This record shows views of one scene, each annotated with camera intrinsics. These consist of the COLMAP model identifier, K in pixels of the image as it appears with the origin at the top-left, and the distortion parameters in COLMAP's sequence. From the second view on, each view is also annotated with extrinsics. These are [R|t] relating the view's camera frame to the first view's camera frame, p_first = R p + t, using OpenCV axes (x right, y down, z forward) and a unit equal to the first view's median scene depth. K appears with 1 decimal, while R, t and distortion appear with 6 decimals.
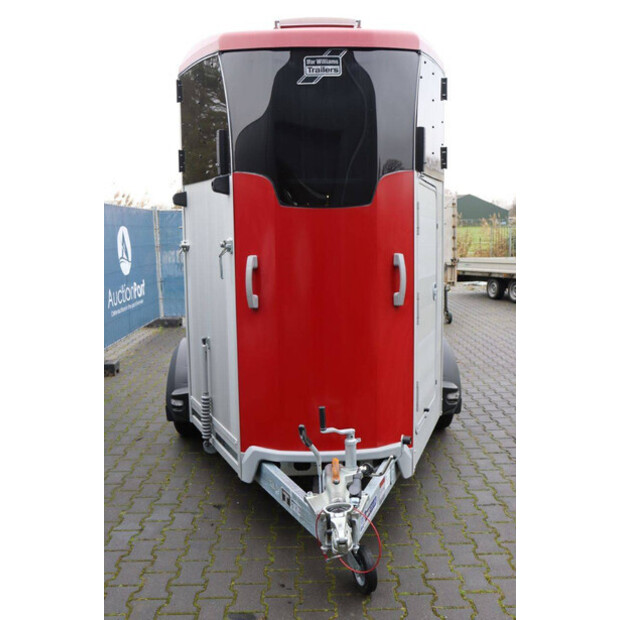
lens RADIAL K [[621.9, 0, 312.5], [0, 621.9, 308.9], [0, 0, 1]] dist [-0.065671, 0.000000]
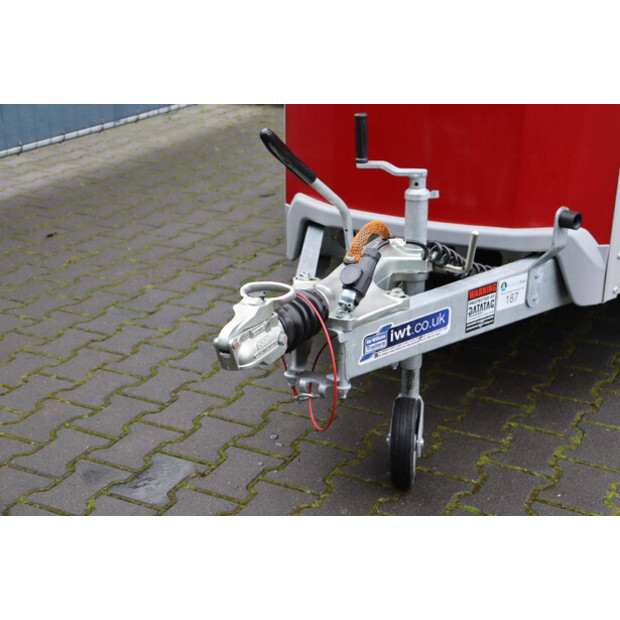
lens RADIAL K [[997.8, 0, 305.2], [0, 997.8, 312.7], [0, 0, 1]] dist [0.110345, 0.000000]
pose [[0.875472, 0.185057, -0.446433, 0.344841], [-0.069266, 0.962290, 0.263059, 0.097168], [0.478279, -0.199379, 0.855276, 0.244814]]
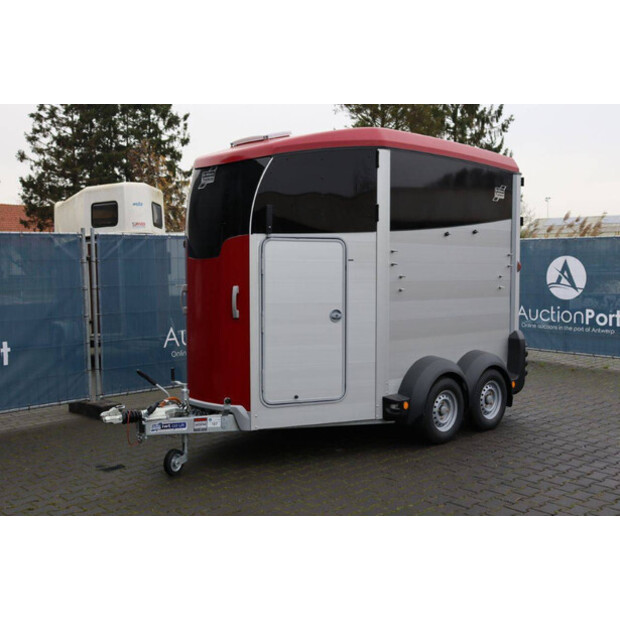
lens RADIAL K [[758.5, 0, 313.0], [0, 758.5, 310.7], [0, 0, 1]] dist [-0.005757, 0.000000]
pose [[0.666182, 0.059600, -0.743404, 1.830967], [-0.097147, 0.995244, -0.007265, -0.031147], [0.739435, 0.077059, 0.668803, -0.186929]]
